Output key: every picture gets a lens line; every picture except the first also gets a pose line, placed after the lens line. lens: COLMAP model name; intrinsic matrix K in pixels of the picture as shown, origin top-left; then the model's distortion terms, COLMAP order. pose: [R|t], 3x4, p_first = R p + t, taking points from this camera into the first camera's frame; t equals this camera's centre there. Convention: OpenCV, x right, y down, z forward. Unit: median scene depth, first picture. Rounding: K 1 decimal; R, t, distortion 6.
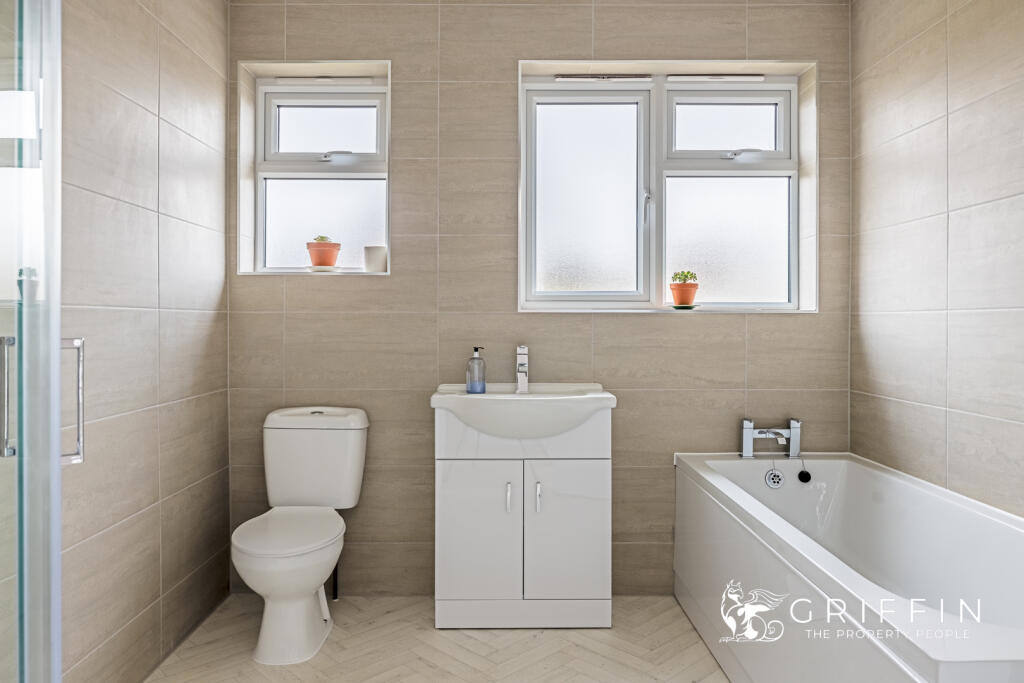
lens RADIAL K [[716.9, 0, 513.9], [0, 716.9, 337.7], [0, 0, 1]] dist [-0.004418, 0.010807]
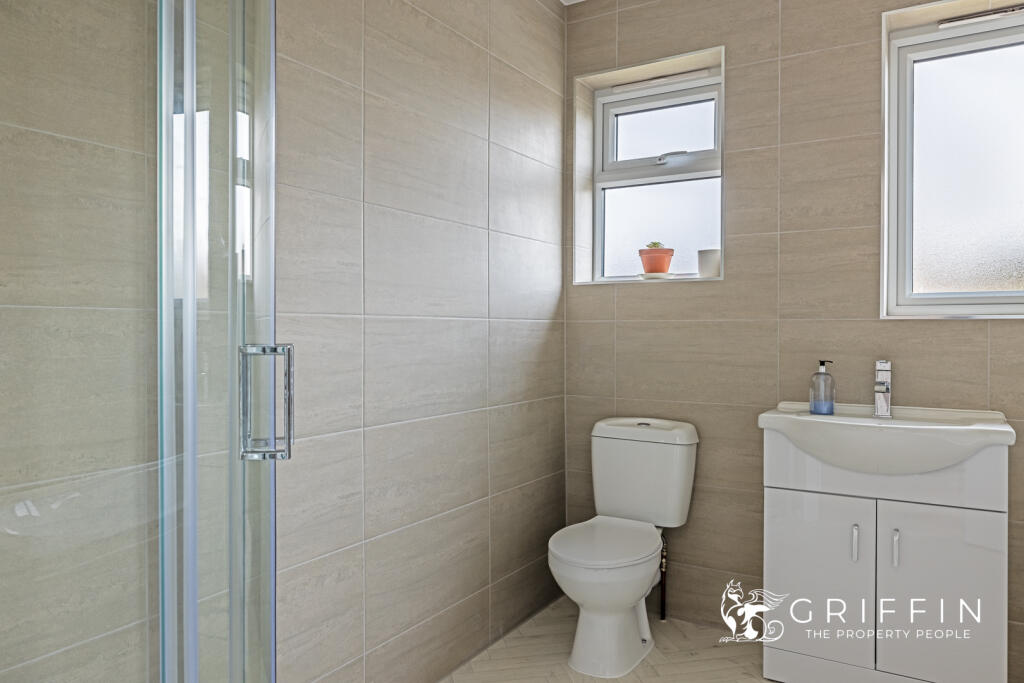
lens RADIAL K [[716.9, 0, 511.0], [0, 716.9, 344.4], [0, 0, 1]] dist [-0.004418, 0.010807]
pose [[0.850406, 0.010944, -0.526013, 0.082033], [-0.012348, 0.999923, 0.000842, -0.002104], [0.525982, 0.005779, 0.850476, 0.078238]]
